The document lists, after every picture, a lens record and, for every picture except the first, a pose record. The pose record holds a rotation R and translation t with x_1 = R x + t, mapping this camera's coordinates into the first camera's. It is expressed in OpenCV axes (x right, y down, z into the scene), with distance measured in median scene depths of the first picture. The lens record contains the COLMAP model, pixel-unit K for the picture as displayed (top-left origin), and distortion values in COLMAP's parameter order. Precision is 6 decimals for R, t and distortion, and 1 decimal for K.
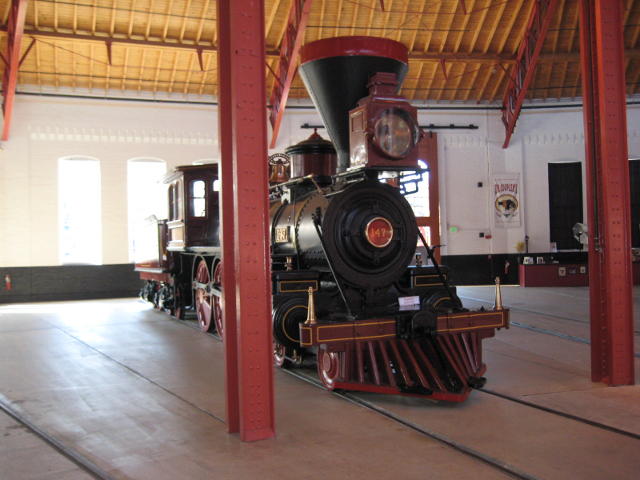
lens RADIAL K [[683.6, 0, 347.8], [0, 683.6, 237.2], [0, 0, 1]] dist [-0.071891, 0.028569]
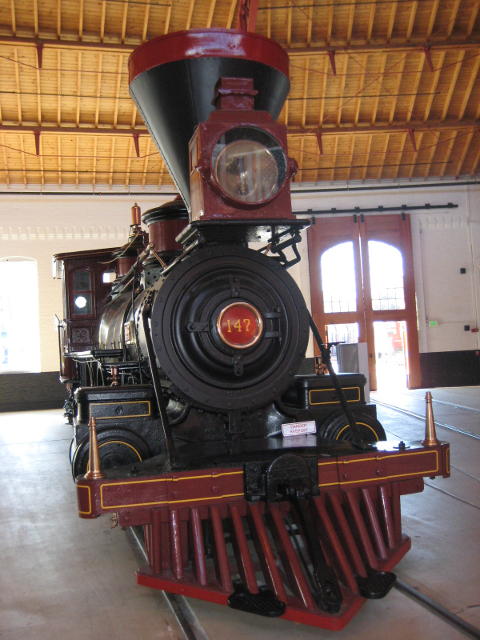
lens RADIAL K [[683.6, 0, 240.0], [0, 683.6, 320.0], [0, 0, 1]] dist [-0.071891, 0.028569]
pose [[0.988432, -0.031284, -0.148401, 0.046036], [0.027606, 0.999260, -0.026777, 0.001772], [0.149129, 0.022370, 0.988565, 0.116946]]
